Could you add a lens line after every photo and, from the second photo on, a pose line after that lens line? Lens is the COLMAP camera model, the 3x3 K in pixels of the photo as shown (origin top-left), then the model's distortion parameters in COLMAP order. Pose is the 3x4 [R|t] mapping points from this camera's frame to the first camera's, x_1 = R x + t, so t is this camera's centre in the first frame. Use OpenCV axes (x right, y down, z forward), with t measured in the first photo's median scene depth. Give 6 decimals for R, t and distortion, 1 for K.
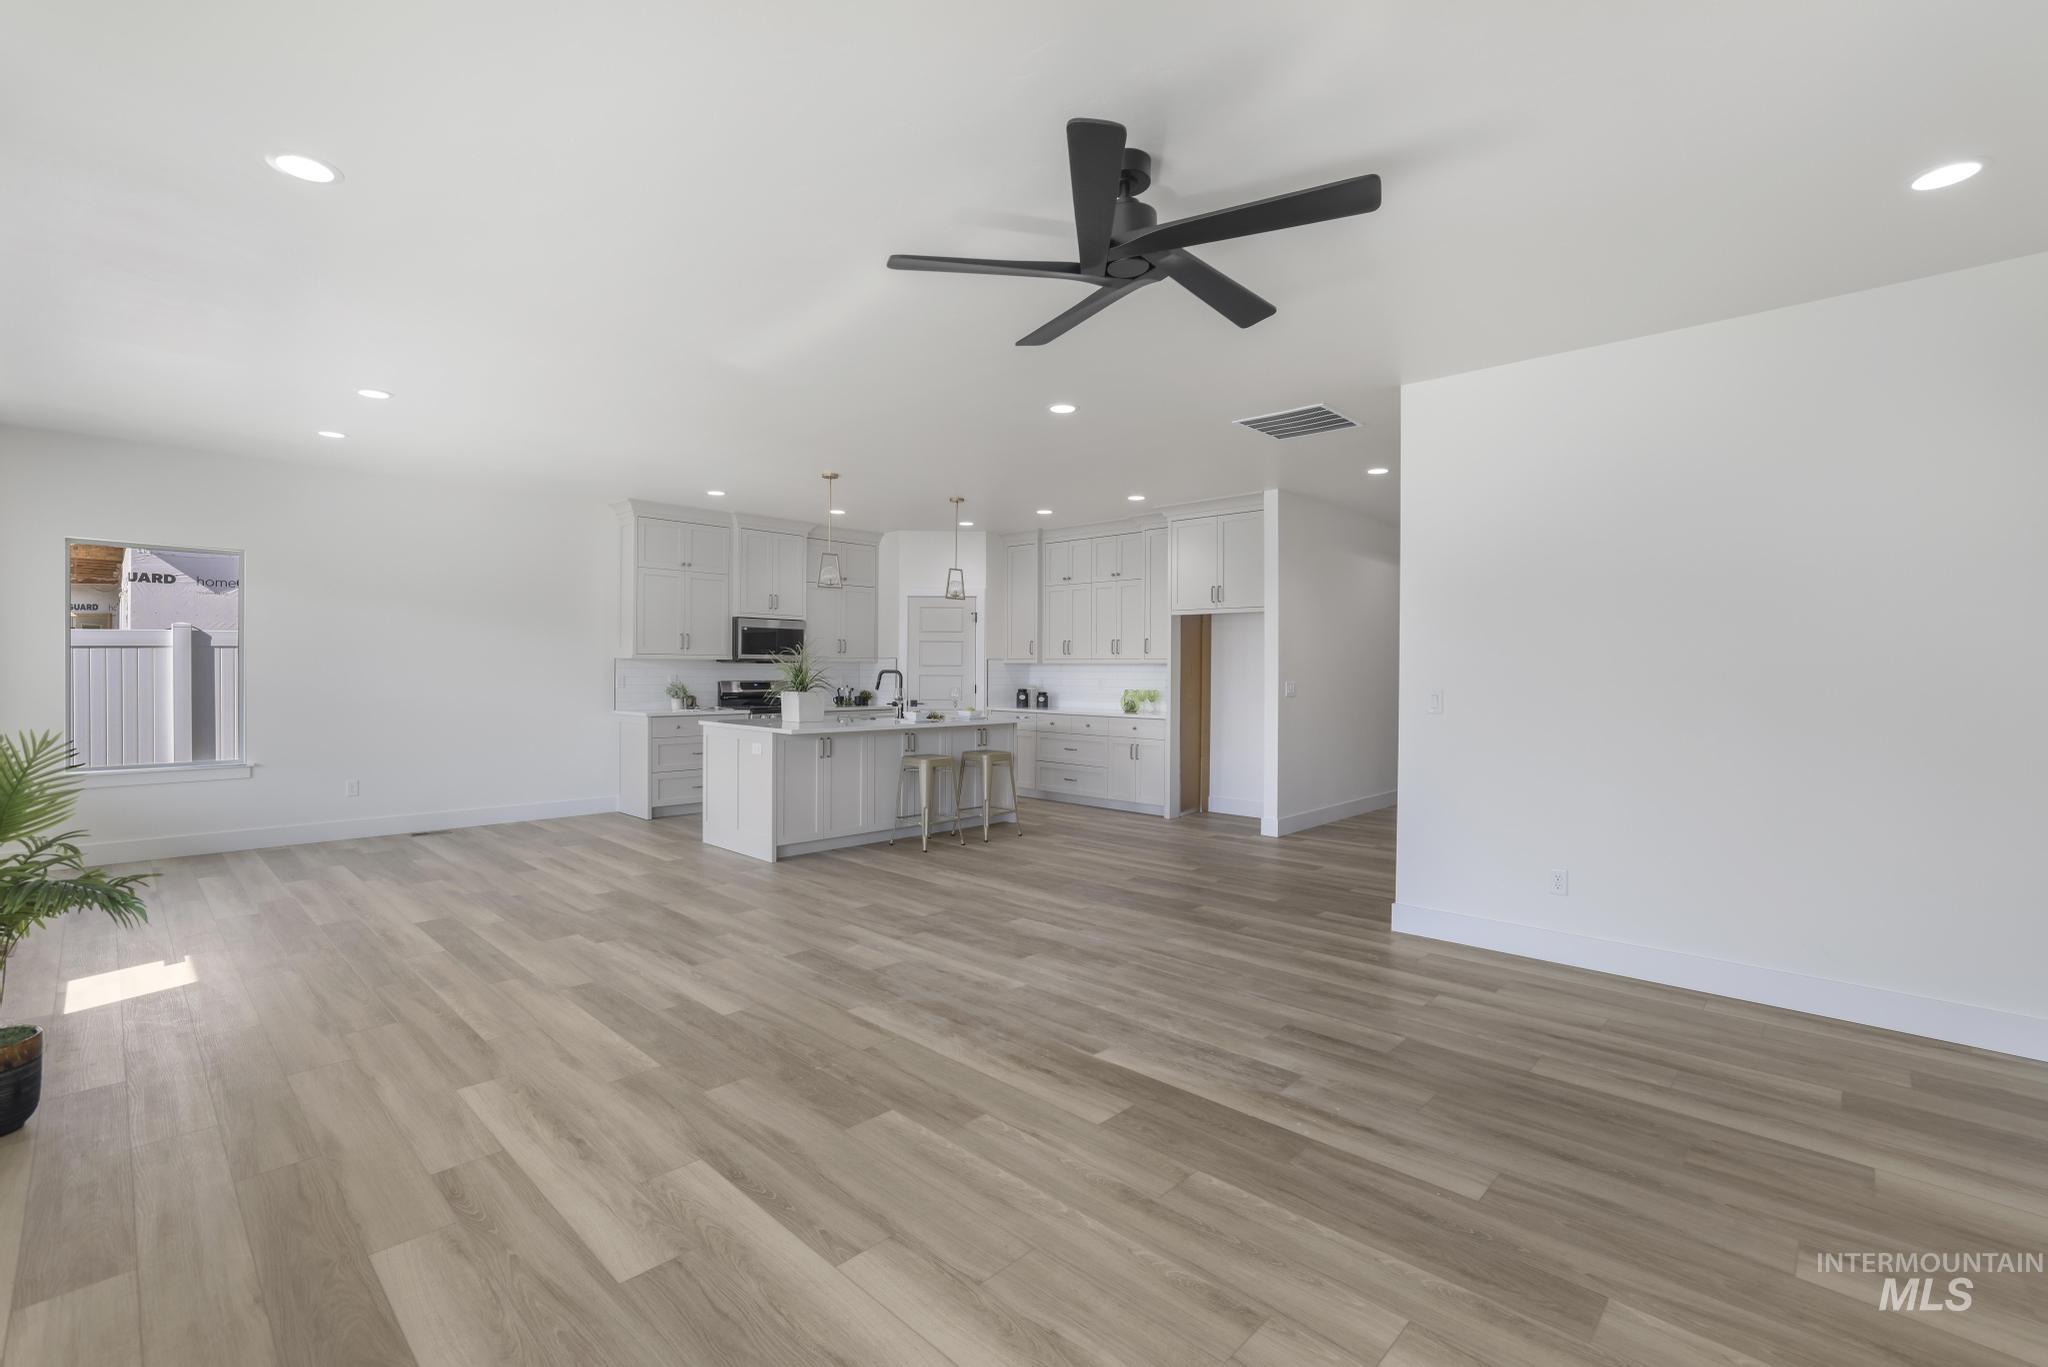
lens RADIAL K [[913.9, 0, 1020.6], [0, 913.9, 675.0], [0, 0, 1]] dist [-0.044273, 0.020523]
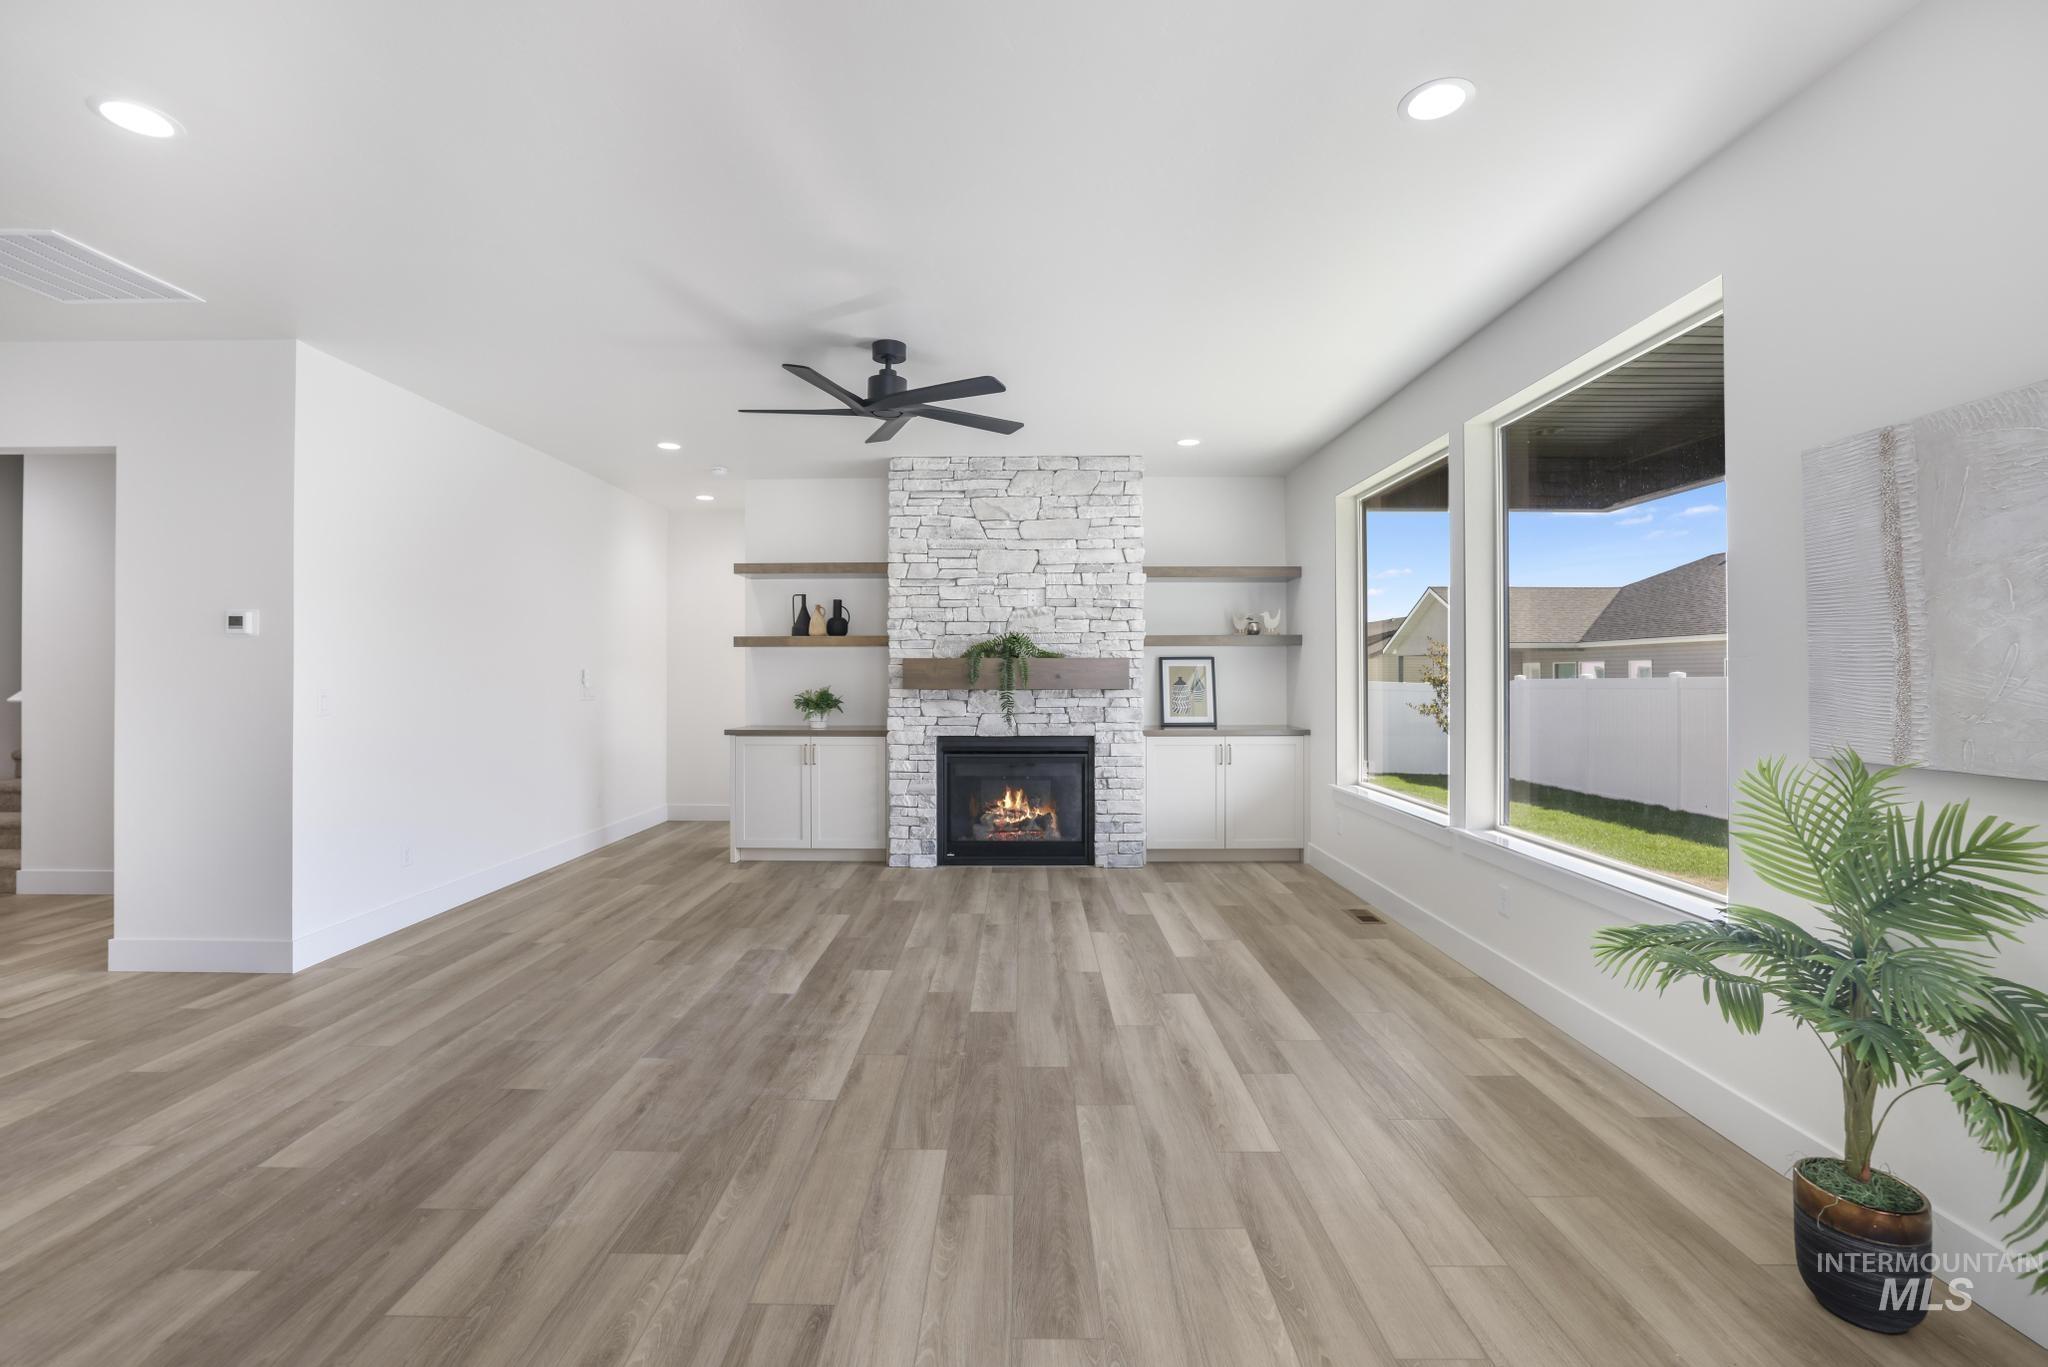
lens RADIAL K [[905.3, 0, 1018.1], [0, 905.3, 671.1], [0, 0, 1]] dist [-0.048228, 0.020386]
pose [[-0.688467, -0.001876, 0.725265, -0.931233], [0.000802, 0.999994, 0.003347, -0.003660], [-0.725267, 0.002886, -0.688461, 1.532647]]
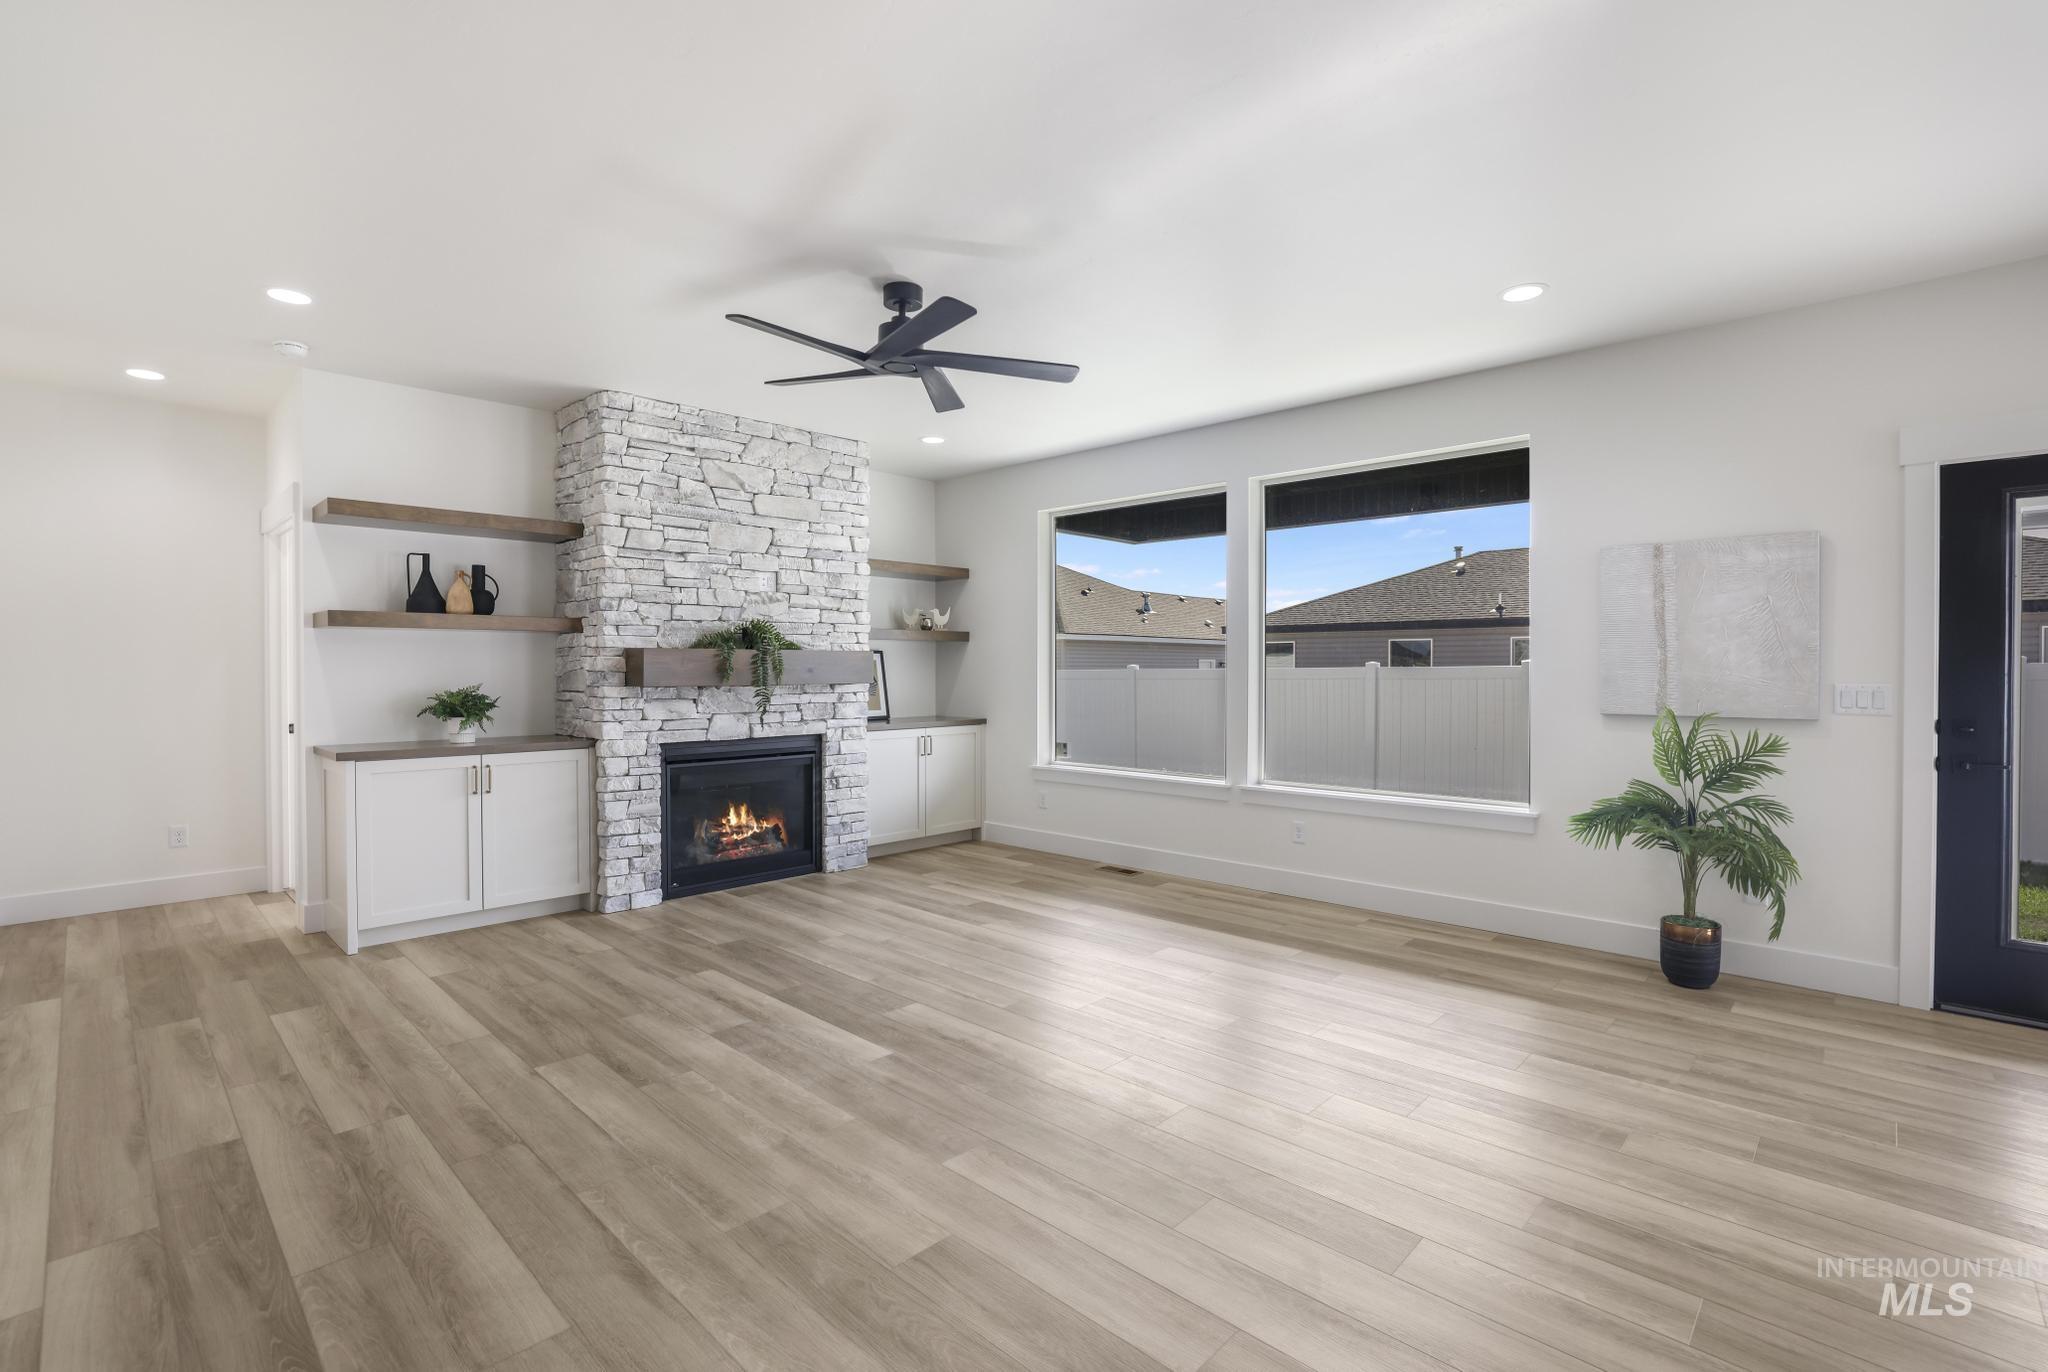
lens RADIAL K [[913.9, 0, 1020.6], [0, 913.9, 677.5], [0, 0, 1]] dist [-0.044273, 0.020523]
pose [[-0.999972, -0.005529, 0.004967, -0.057830], [-0.005447, 0.999853, 0.016229, -0.002902], [-0.005056, 0.016201, -0.999856, 1.901126]]
